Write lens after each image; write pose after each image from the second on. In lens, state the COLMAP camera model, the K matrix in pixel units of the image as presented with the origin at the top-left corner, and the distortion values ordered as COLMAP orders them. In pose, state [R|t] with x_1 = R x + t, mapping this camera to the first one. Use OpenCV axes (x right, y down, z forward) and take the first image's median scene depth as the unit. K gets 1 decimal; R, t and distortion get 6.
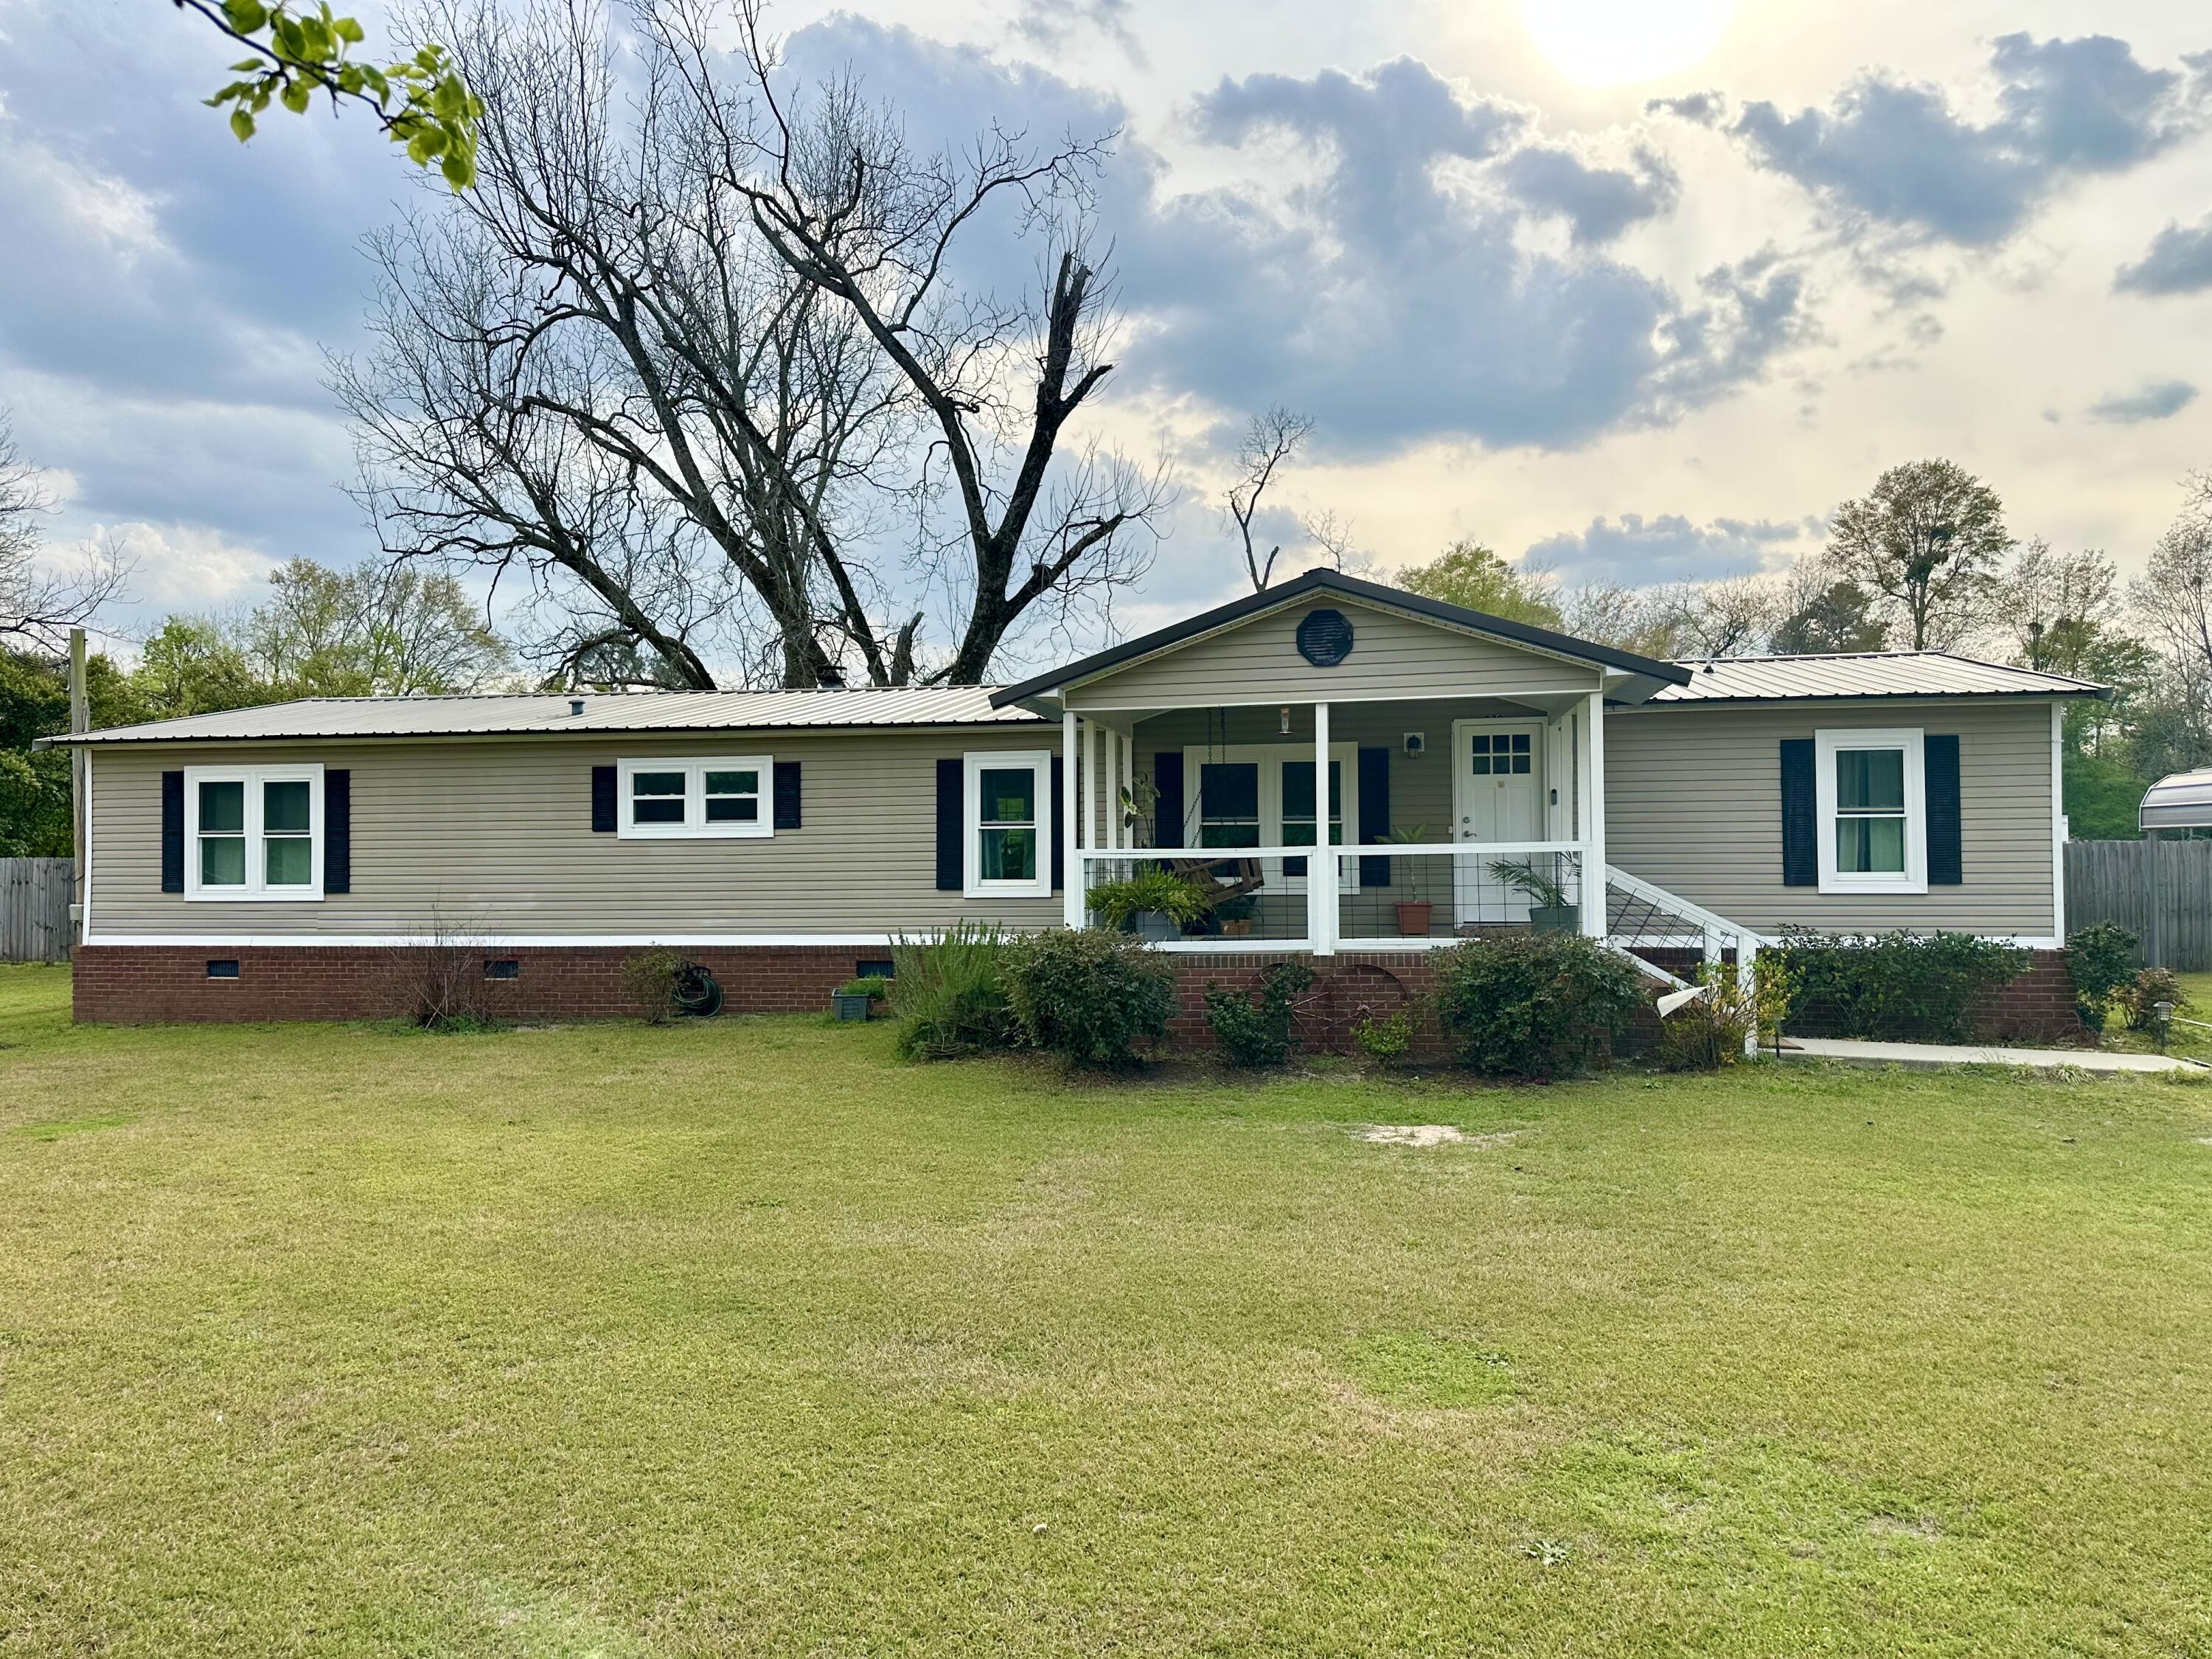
lens RADIAL K [[1522.7, 0, 1106.0], [0, 1522.7, 829.5], [0, 0, 1]] dist [0.070150, -0.118033]
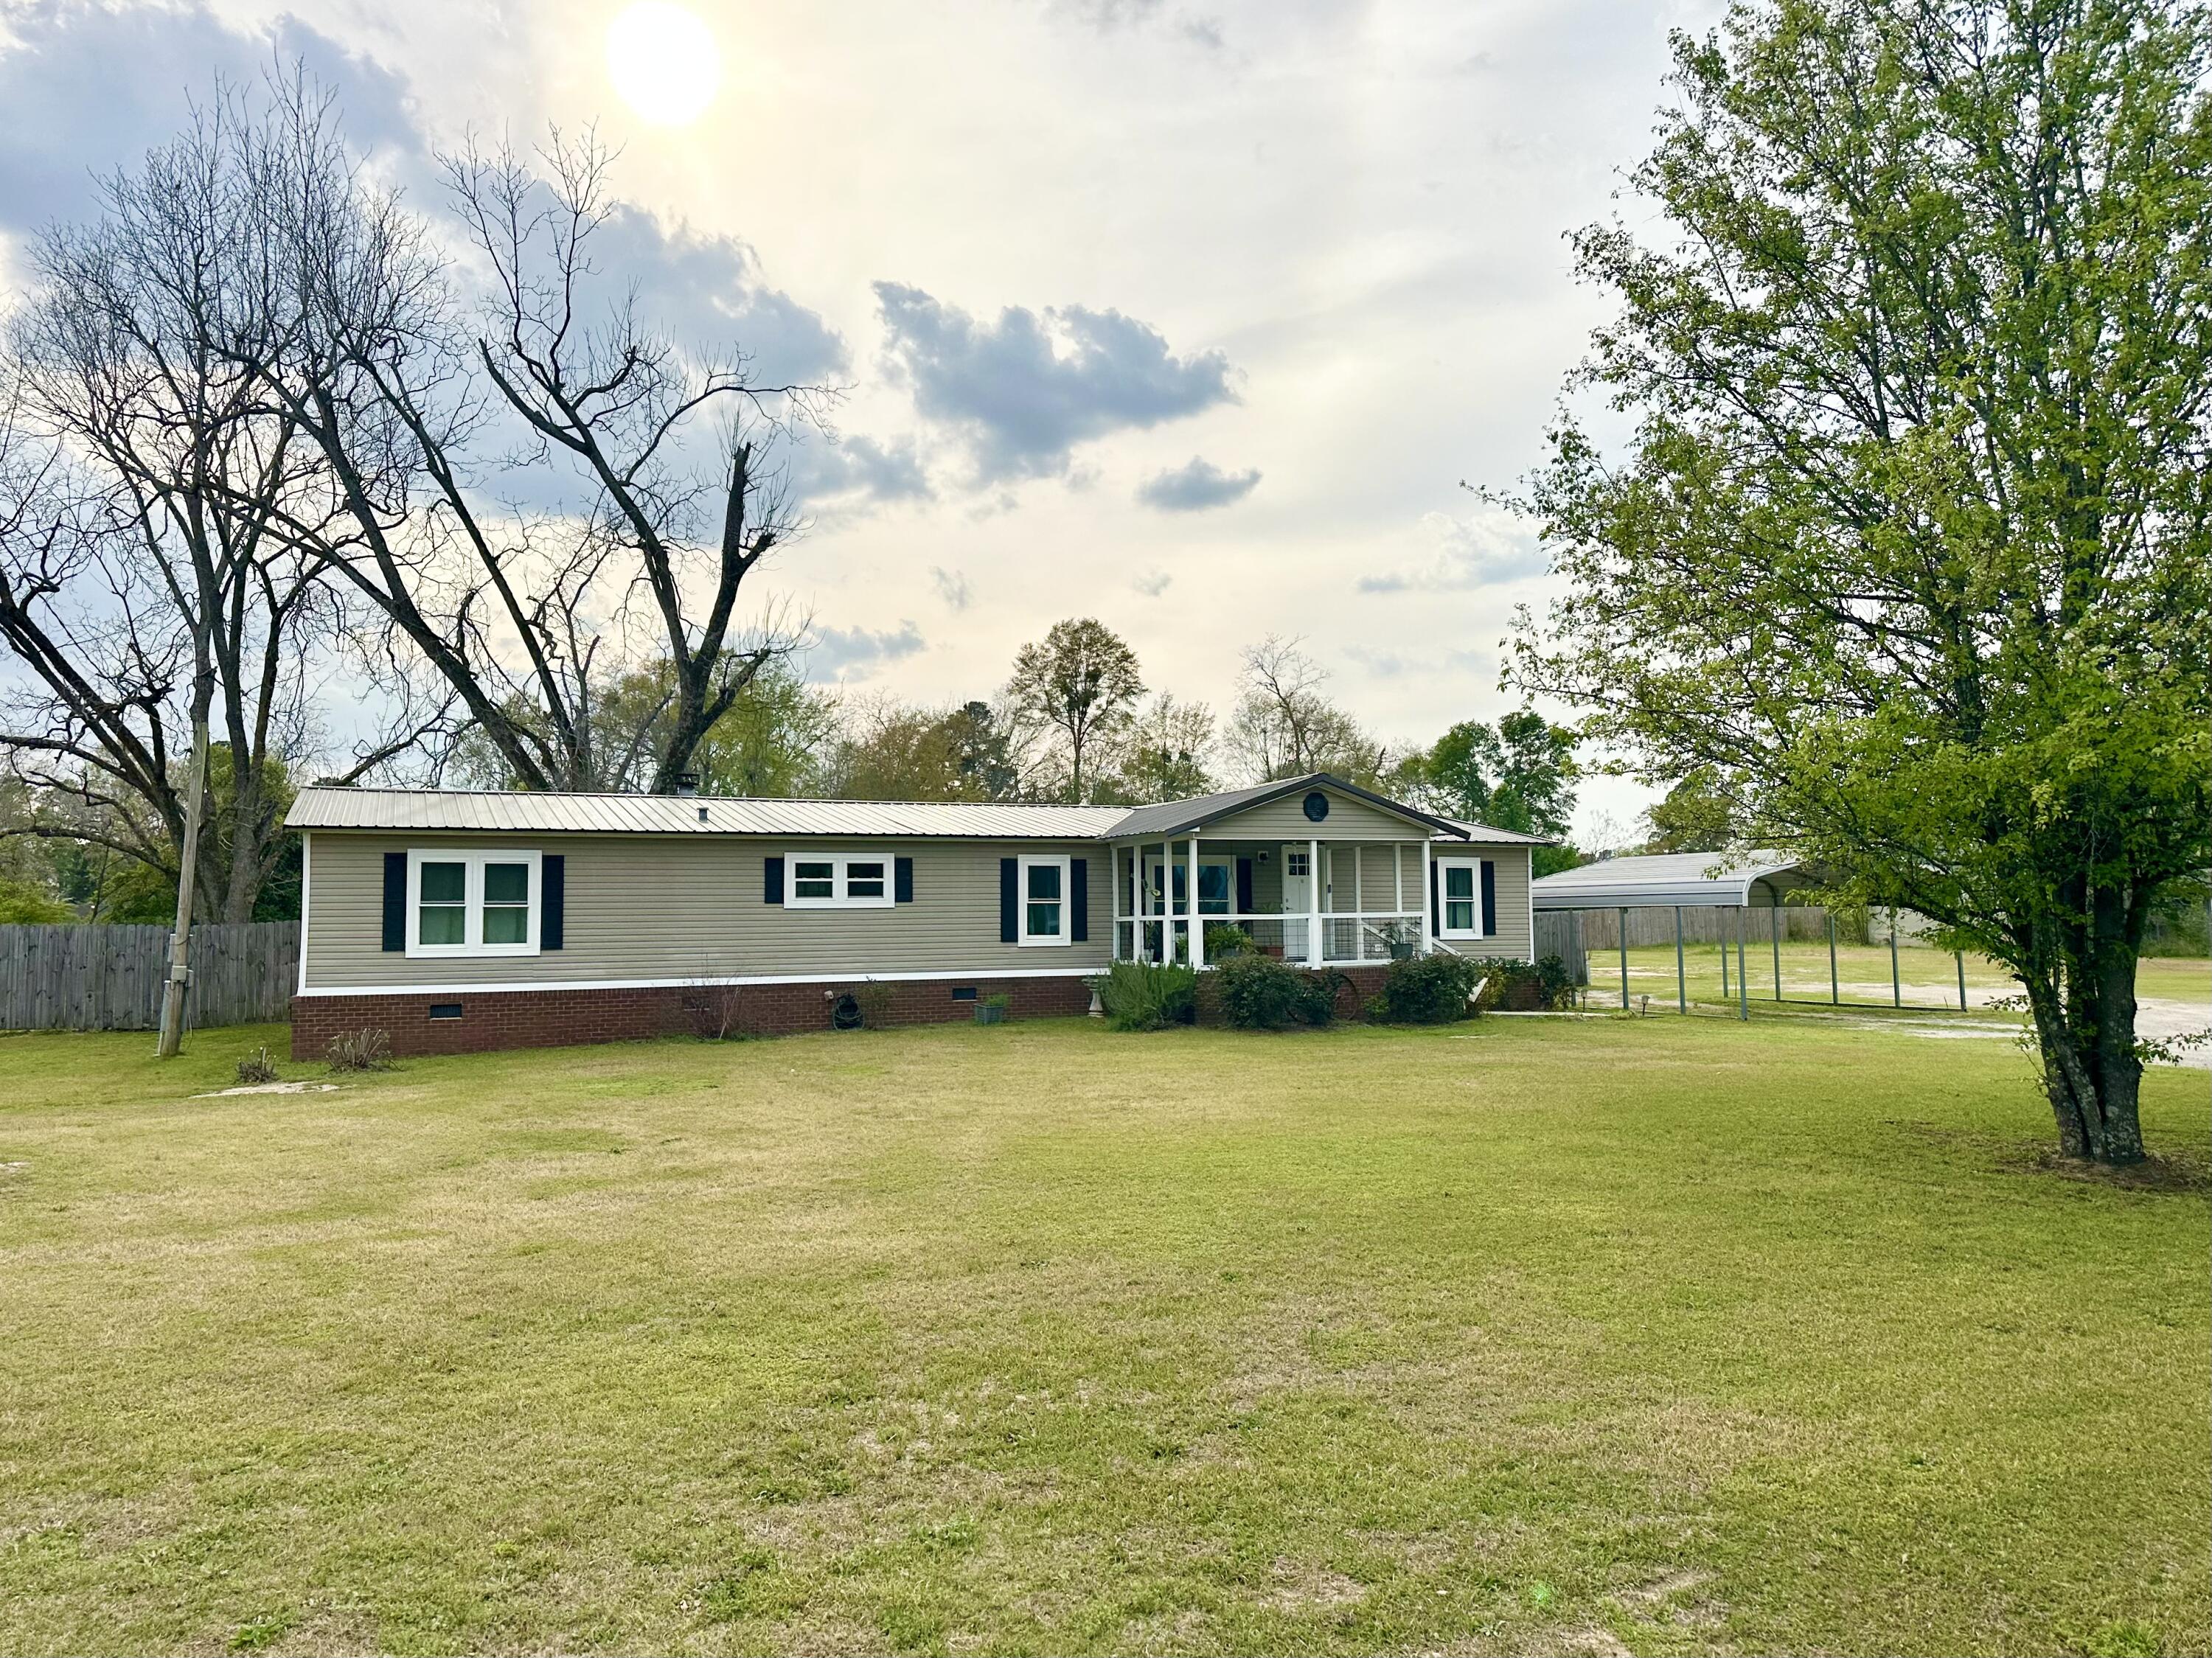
lens RADIAL K [[1522.6, 0, 1106.0], [0, 1522.6, 829.0], [0, 0, 1]] dist [0.070150, -0.118033]
pose [[0.838051, 0.034111, 0.544524, -0.816619], [-0.005618, 0.998530, -0.053904, 0.006855], [-0.545563, 0.042115, 0.837011, -0.346033]]
